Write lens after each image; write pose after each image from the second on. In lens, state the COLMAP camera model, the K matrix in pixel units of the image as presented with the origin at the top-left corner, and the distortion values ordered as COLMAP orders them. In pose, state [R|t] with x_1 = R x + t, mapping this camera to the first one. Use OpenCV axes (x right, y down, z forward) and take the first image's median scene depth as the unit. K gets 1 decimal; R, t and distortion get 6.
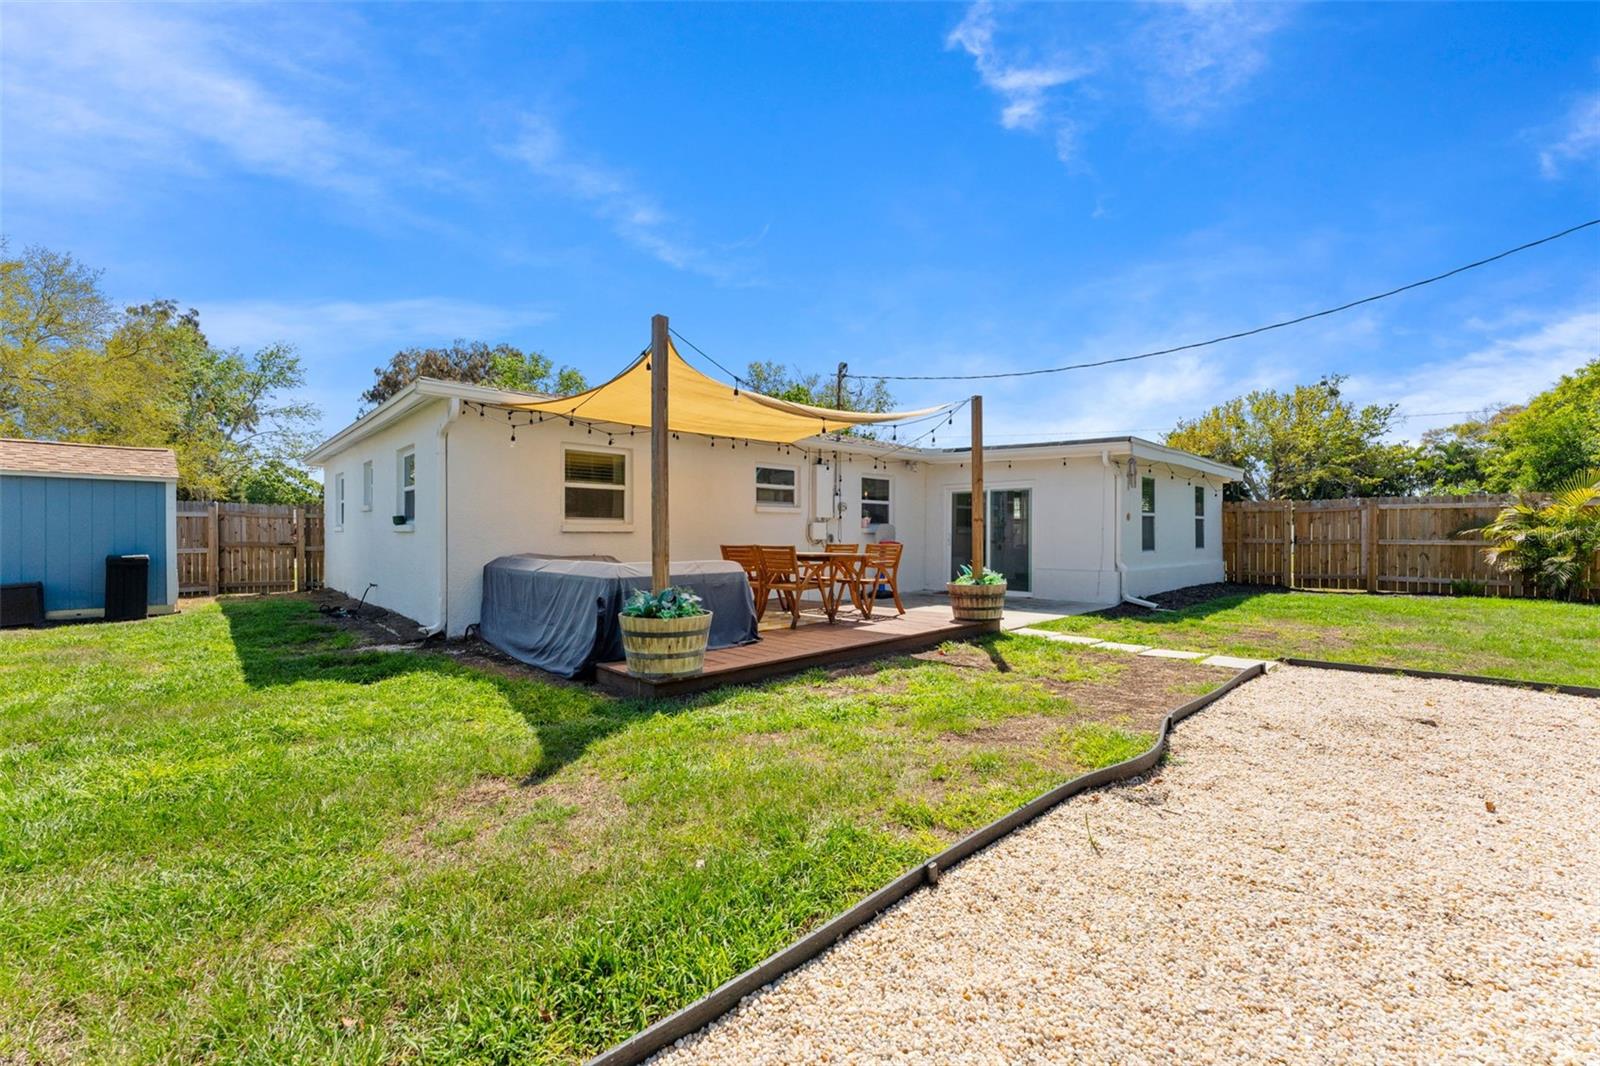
lens RADIAL K [[641.9, 0, 795.6], [0, 641.9, 541.1], [0, 0, 1]] dist [-0.002311, -0.000195]
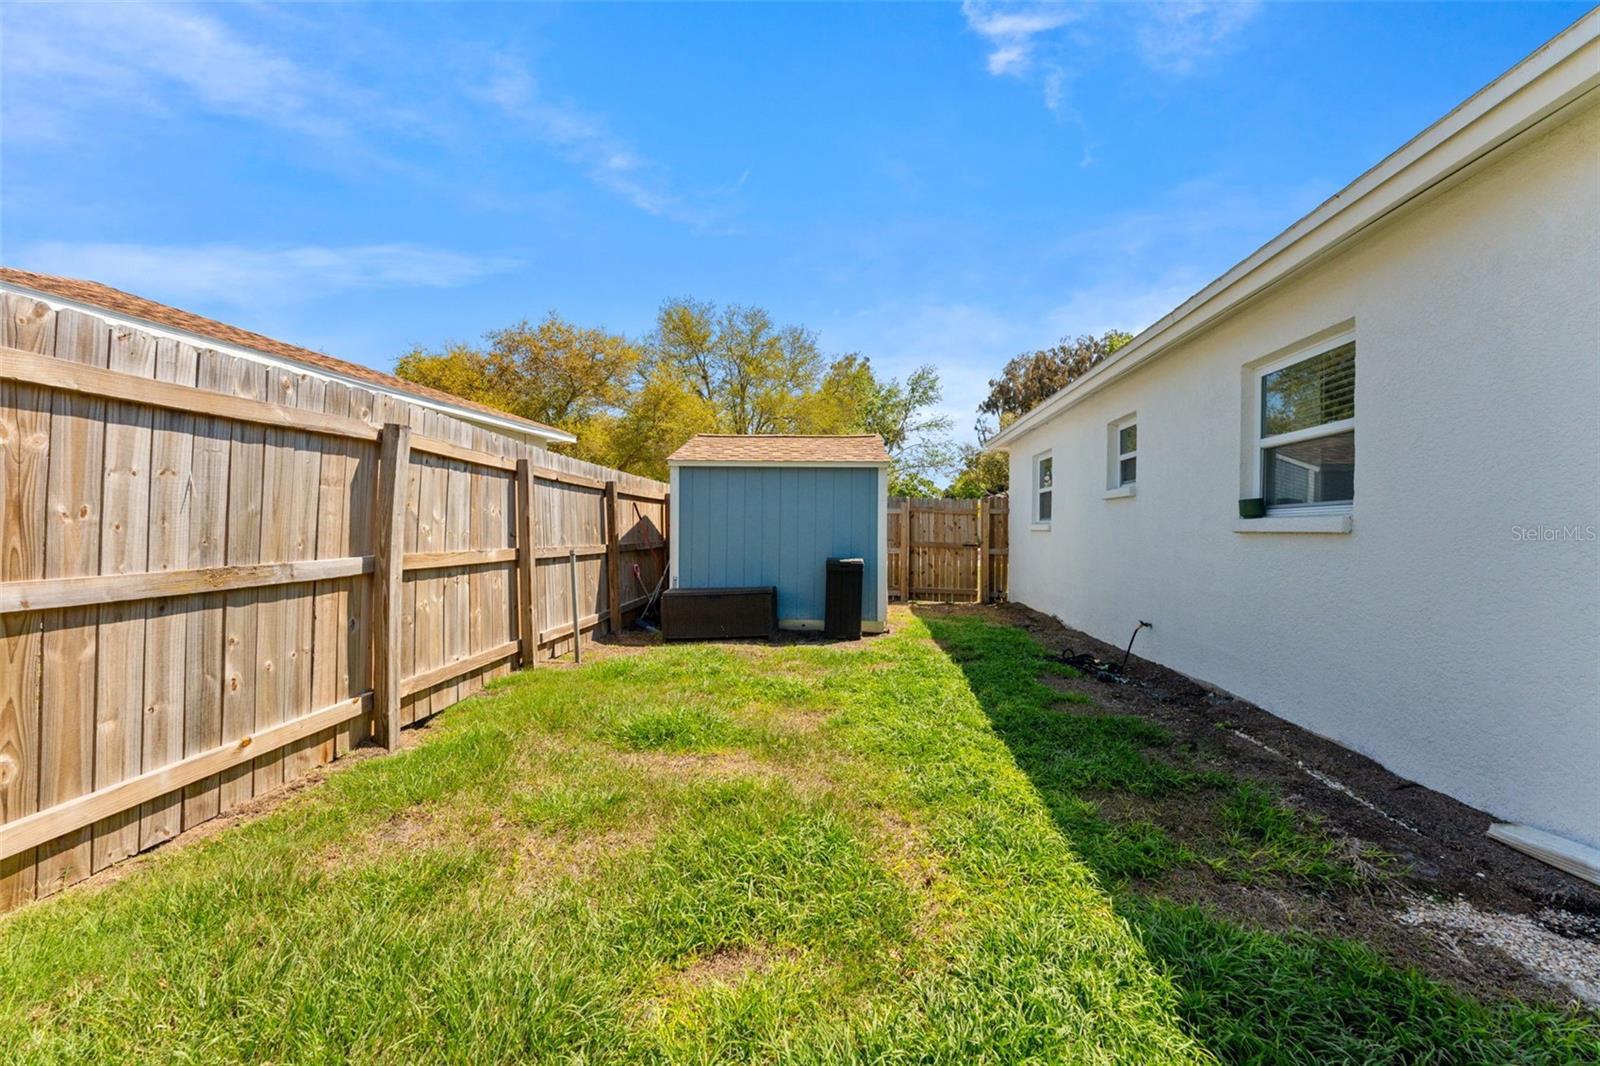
lens RADIAL K [[632.6, 0, 803.7], [0, 632.6, 533.1], [0, 0, 1]] dist [-0.005466, 0.000043]
pose [[0.664677, 0.006917, -0.747099, -0.332958], [-0.015958, 0.999860, -0.004940, -0.003795], [0.746960, 0.015205, 0.664695, 0.297374]]
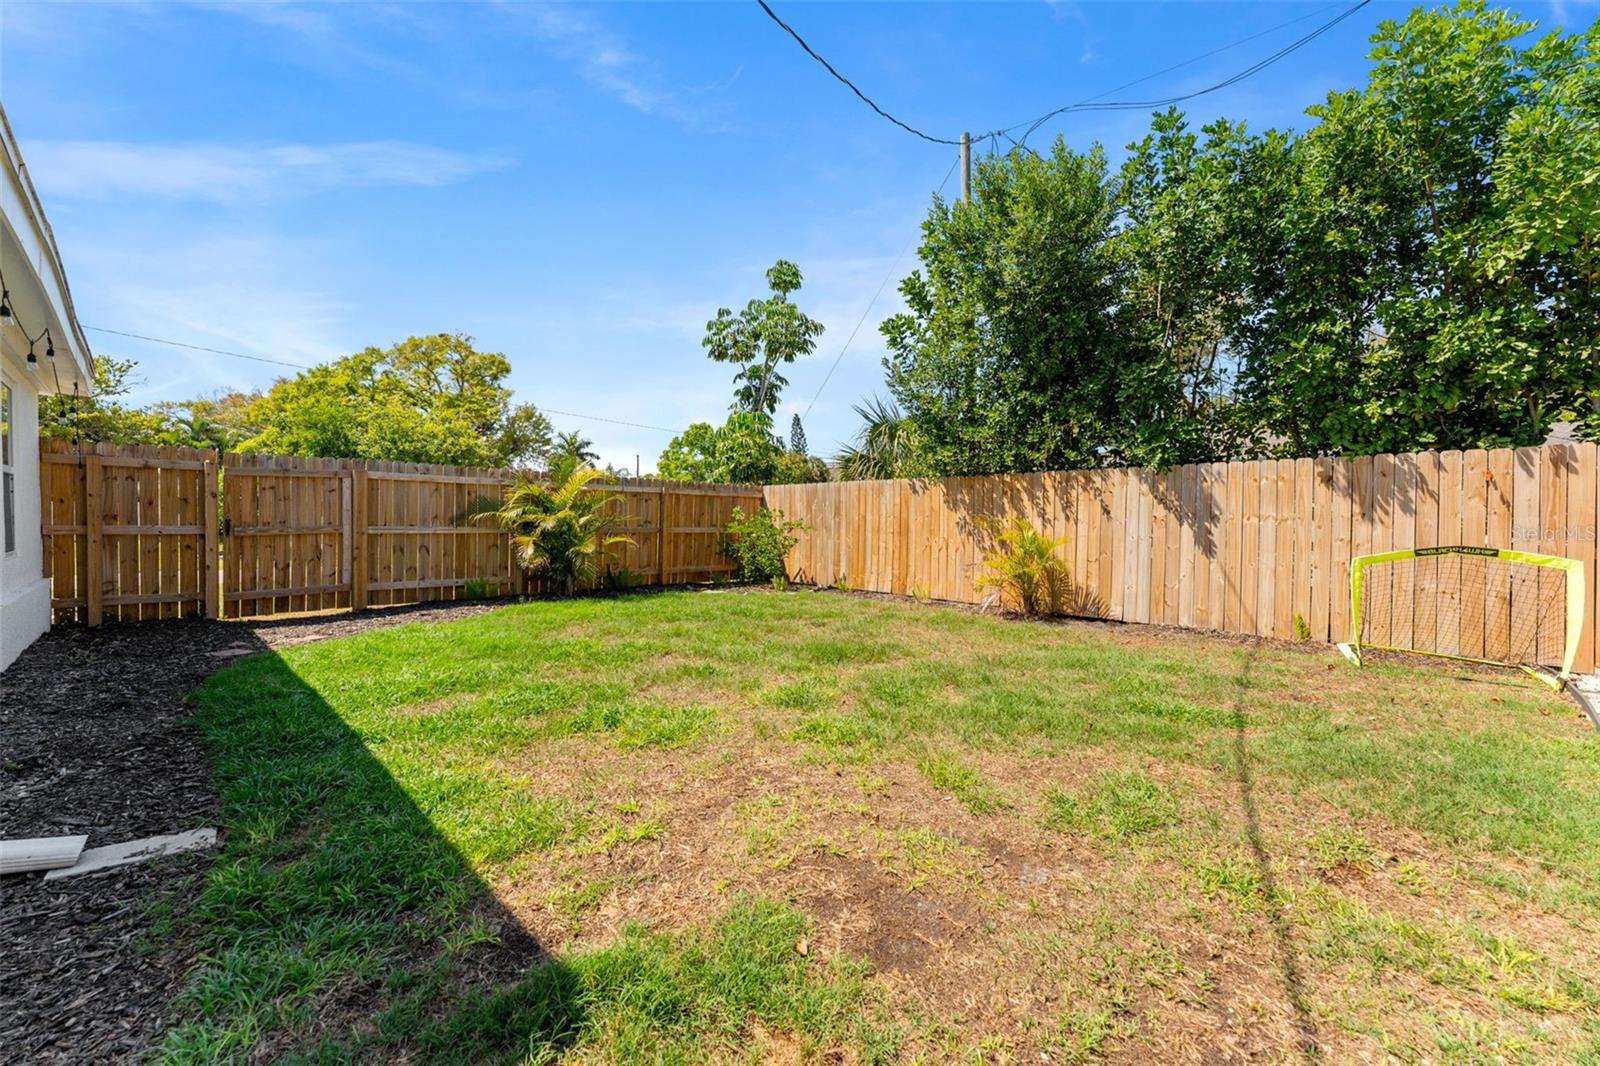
lens RADIAL K [[632.6, 0, 803.7], [0, 632.6, 533.1], [0, 0, 1]] dist [-0.005466, 0.000043]
pose [[-0.042859, -0.017700, 0.998924, 0.272379], [0.001362, 0.999841, 0.017775, -0.006210], [-0.999080, 0.002122, -0.042828, 0.603554]]
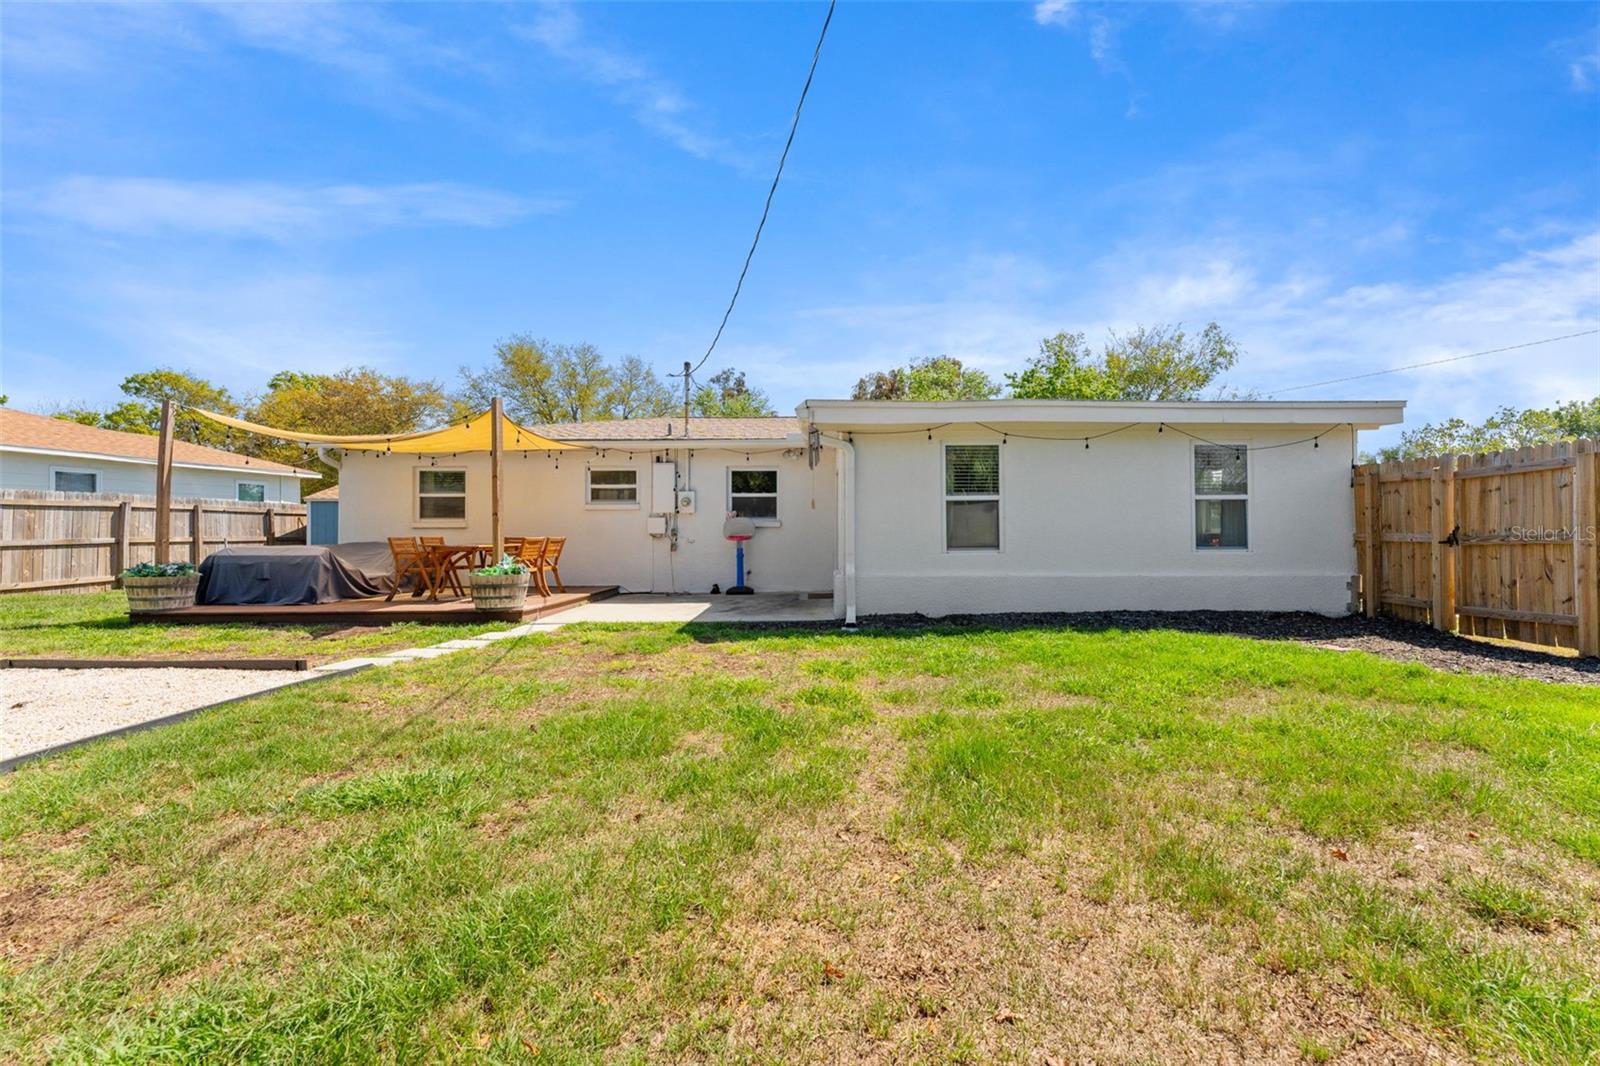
lens RADIAL K [[653.3, 0, 837.0], [0, 653.3, 528.3], [0, 0, 1]] dist [-0.002266, -0.000117]
pose [[0.738060, -0.005308, -0.674714, 0.834926], [-0.003999, 0.999917, -0.012241, 0.000501], [0.674723, 0.011733, 0.737978, 0.344232]]
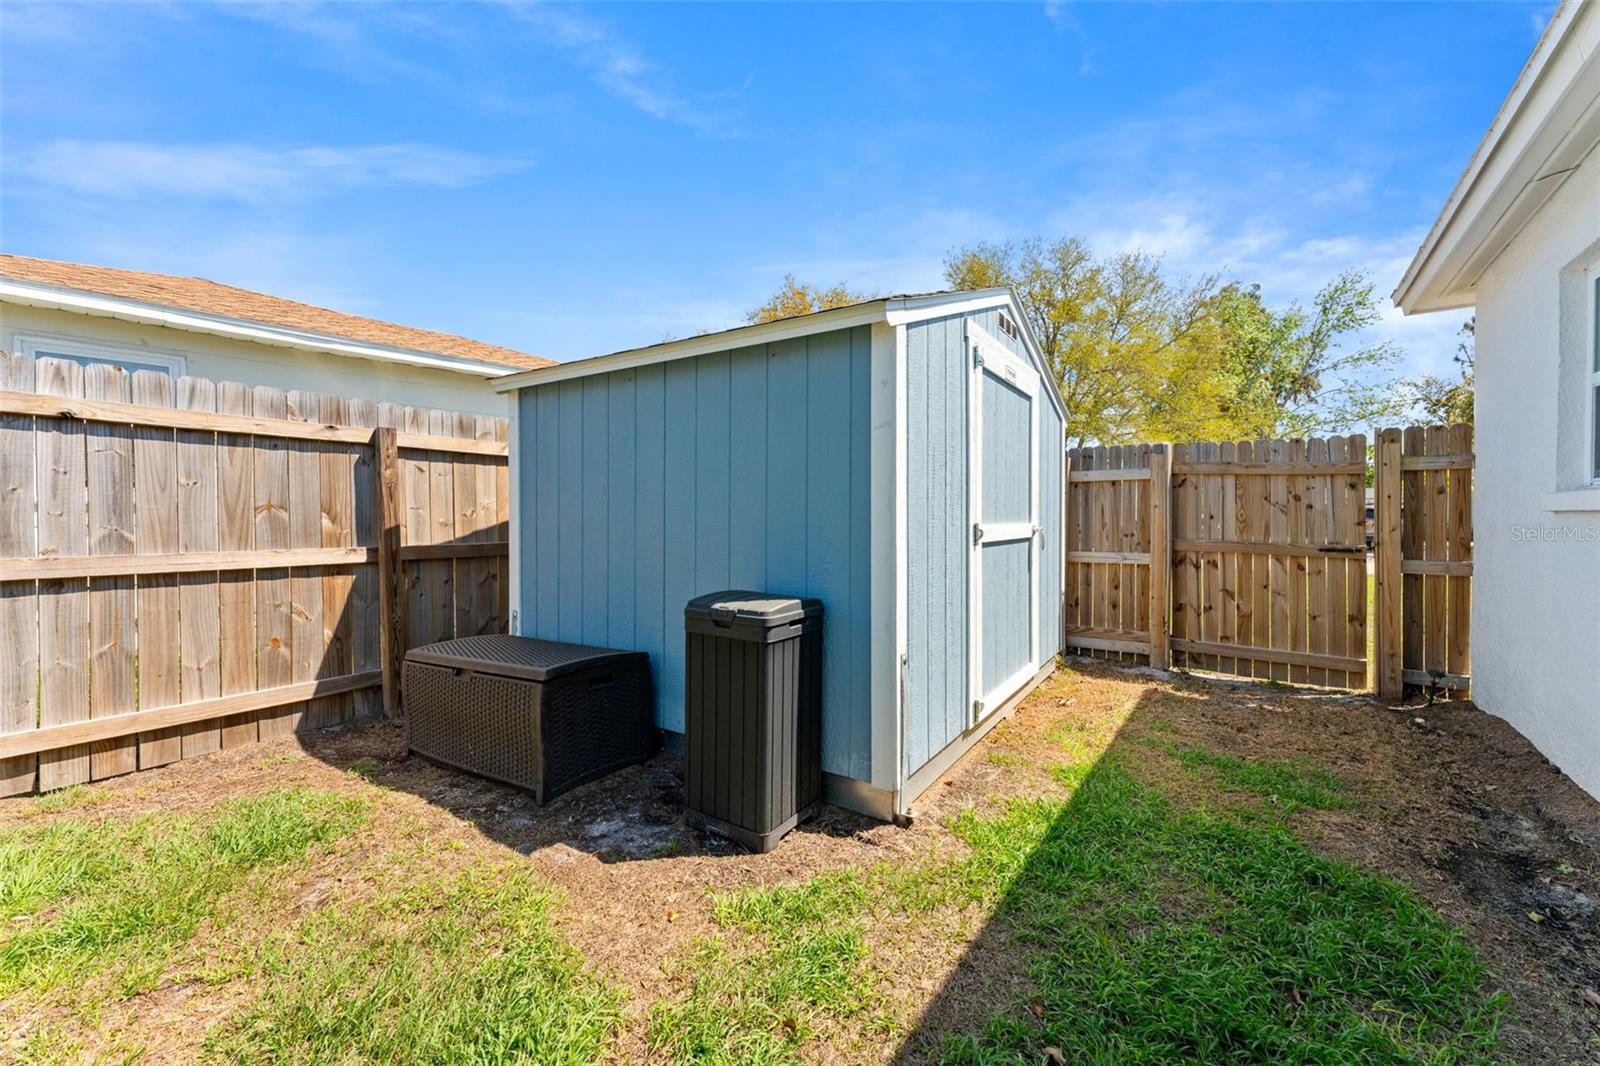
lens RADIAL K [[646.7, 0, 802.7], [0, 646.7, 520.9], [0, 0, 1]] dist [0.002637, 0.000034]
pose [[0.193593, 0.004374, -0.981072, -0.528725], [-0.011181, 0.999935, 0.002251, -0.008625], [0.981018, 0.010533, 0.193629, 0.672664]]
